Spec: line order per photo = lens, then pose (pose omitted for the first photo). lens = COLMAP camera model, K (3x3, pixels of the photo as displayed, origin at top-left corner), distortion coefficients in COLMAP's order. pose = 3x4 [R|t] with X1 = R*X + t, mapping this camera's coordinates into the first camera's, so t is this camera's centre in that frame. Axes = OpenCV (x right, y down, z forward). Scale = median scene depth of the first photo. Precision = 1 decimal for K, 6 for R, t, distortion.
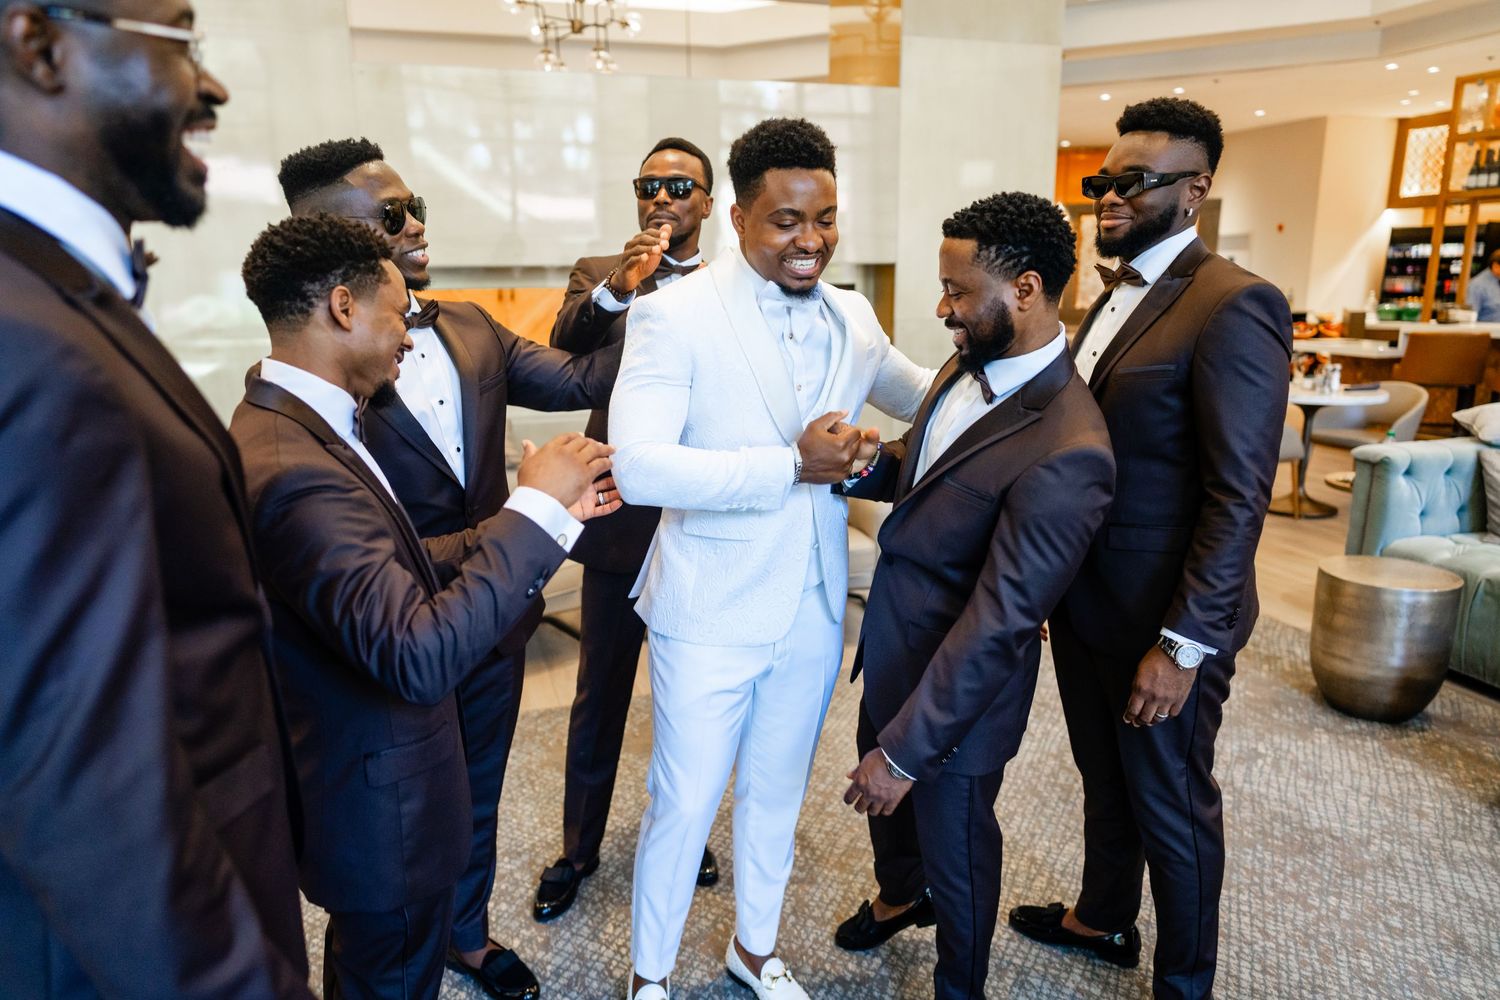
lens RADIAL K [[1026.9, 0, 742.8], [0, 1026.9, 494.1], [0, 0, 1]] dist [0.008660, 0.001358]
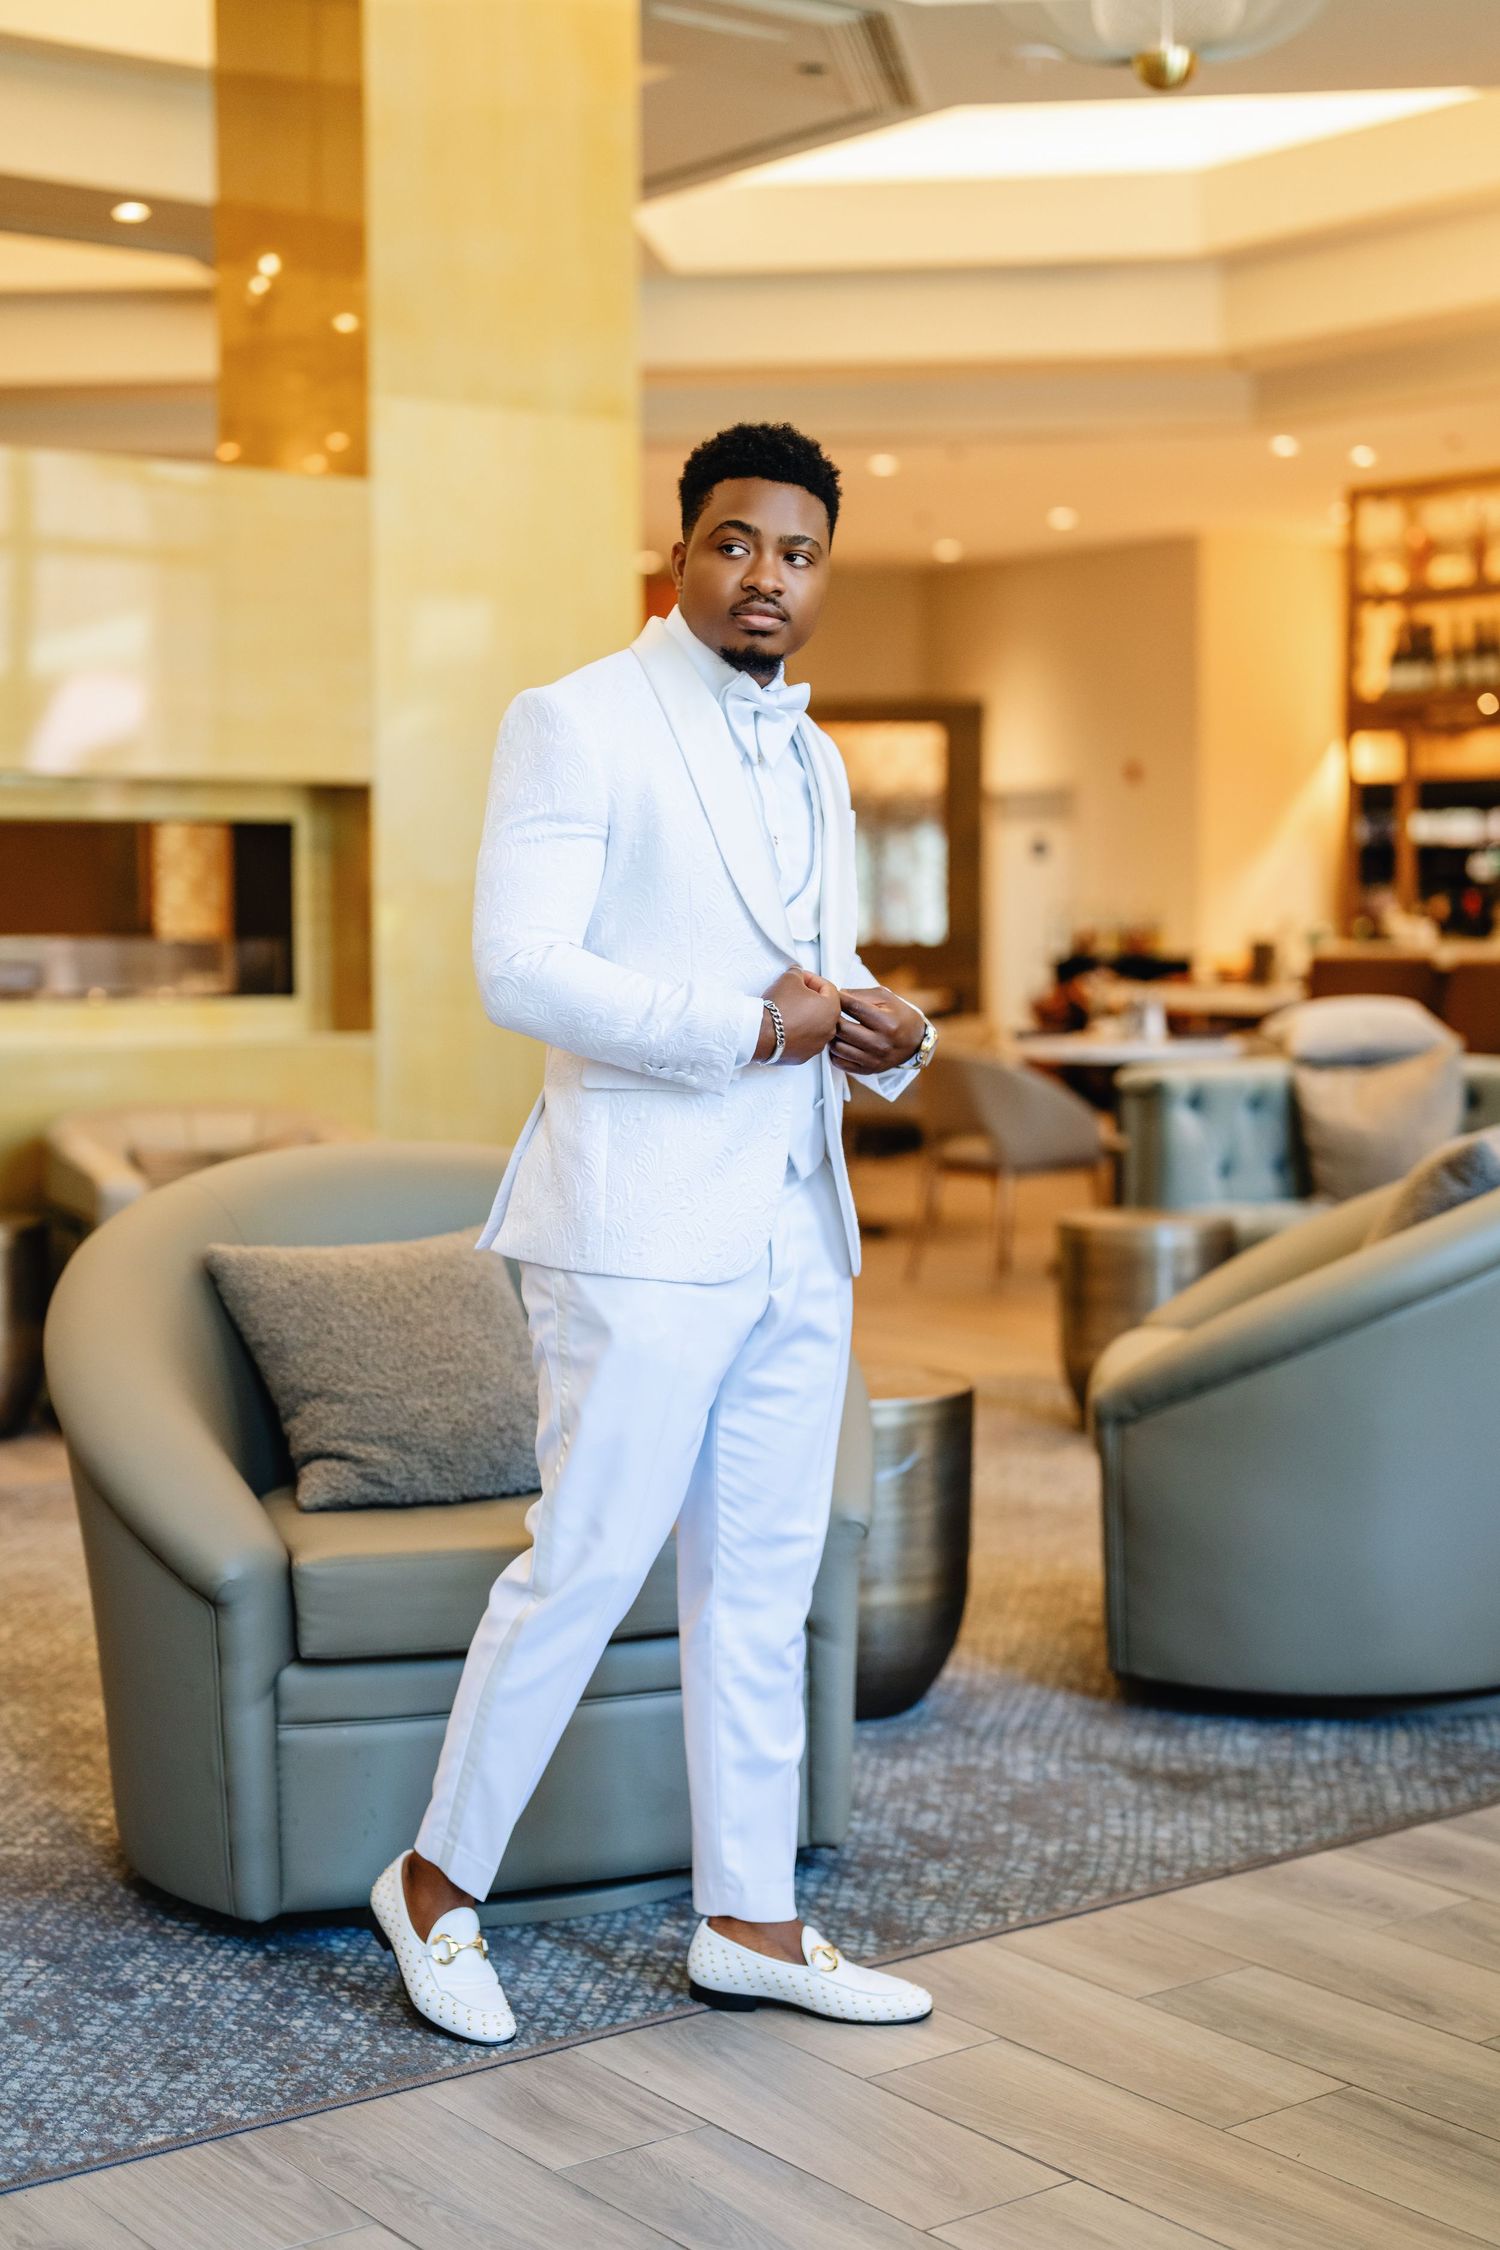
lens RADIAL K [[3149.9, 0, 748.8], [0, 3149.9, 1128.2], [0, 0, 1]] dist [0.023351, 0.000000]
pose [[0.950530, -0.017932, 0.310114, -0.115461], [0.062964, 0.988731, -0.135819, 0.125618], [-0.304184, 0.148626, 0.940948, -0.388866]]
